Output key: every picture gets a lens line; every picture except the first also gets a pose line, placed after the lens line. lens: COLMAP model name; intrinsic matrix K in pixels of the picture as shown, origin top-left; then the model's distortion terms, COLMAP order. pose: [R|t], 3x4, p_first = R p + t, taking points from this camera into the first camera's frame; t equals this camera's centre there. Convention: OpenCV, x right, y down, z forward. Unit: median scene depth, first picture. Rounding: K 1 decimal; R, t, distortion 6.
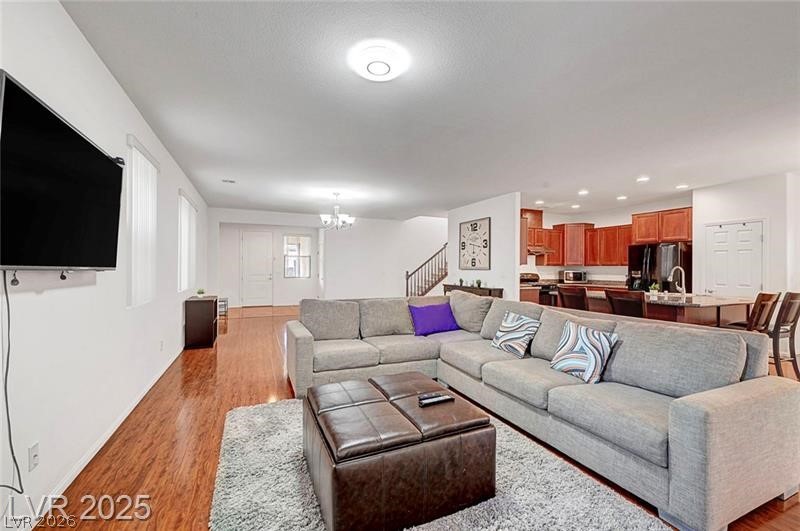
lens RADIAL K [[334.9, 0, 400.0], [0, 334.9, 266.3], [0, 0, 1]] dist [-0.003921, -0.000413]
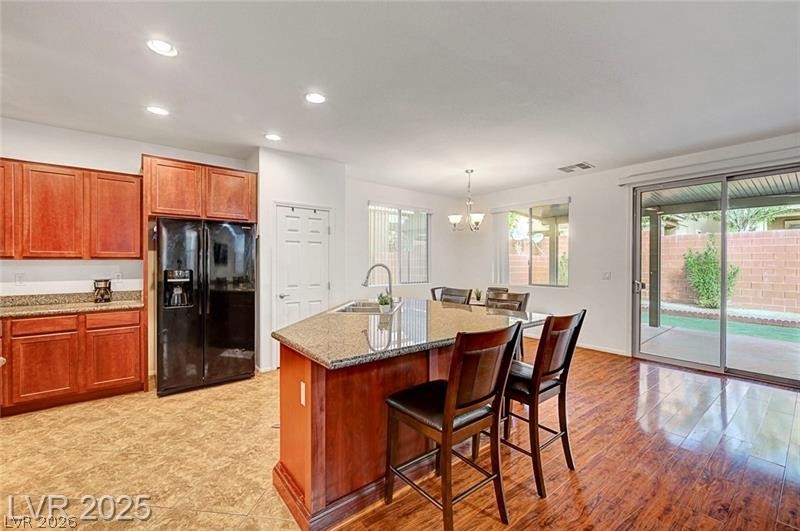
lens RADIAL K [[334.9, 0, 414.3], [0, 334.9, 262.4], [0, 0, 1]] dist [-0.003921, -0.000413]
pose [[-0.262225, -0.006462, 0.964985, 0.137935], [-0.007487, 0.999961, 0.004662, -0.003159], [-0.964978, -0.006002, -0.262263, 0.829947]]
